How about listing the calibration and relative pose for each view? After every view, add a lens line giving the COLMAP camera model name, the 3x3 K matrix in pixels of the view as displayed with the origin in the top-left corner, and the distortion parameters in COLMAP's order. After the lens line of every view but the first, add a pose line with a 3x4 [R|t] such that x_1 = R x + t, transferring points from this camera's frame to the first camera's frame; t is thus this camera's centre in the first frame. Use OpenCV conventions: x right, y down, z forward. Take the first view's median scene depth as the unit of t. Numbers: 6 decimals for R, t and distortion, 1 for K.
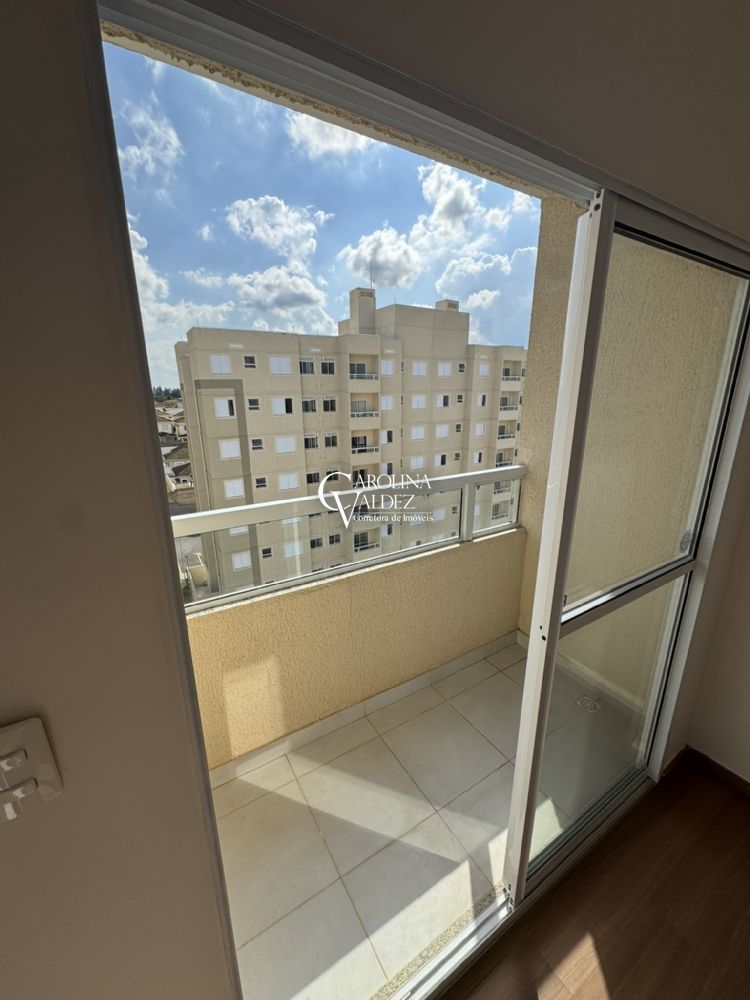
lens RADIAL K [[403.5, 0, 380.5], [0, 403.5, 499.9], [0, 0, 1]] dist [-0.001735, 0.000020]
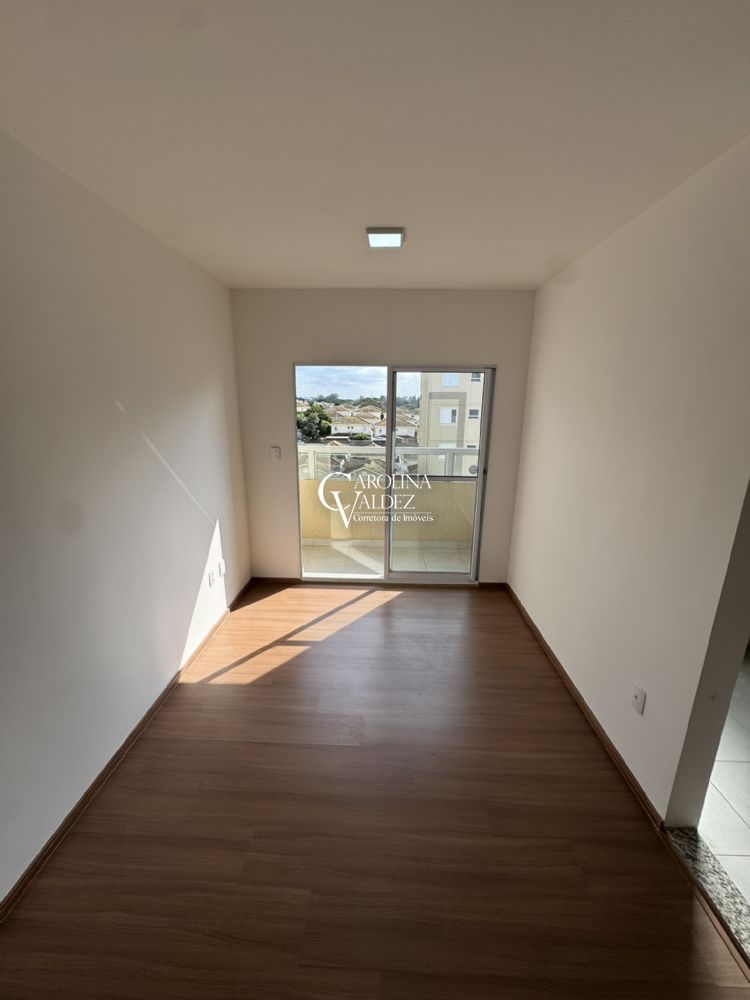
lens RADIAL K [[414.4, 0, 375.0], [0, 414.4, 500.0], [0, 0, 1]] dist [0.001333, 0.000166]
pose [[0.832906, 0.146735, -0.533608, 0.107307], [-0.163083, 0.986471, 0.016710, 0.023602], [0.528840, 0.073104, 0.845567, -0.098466]]
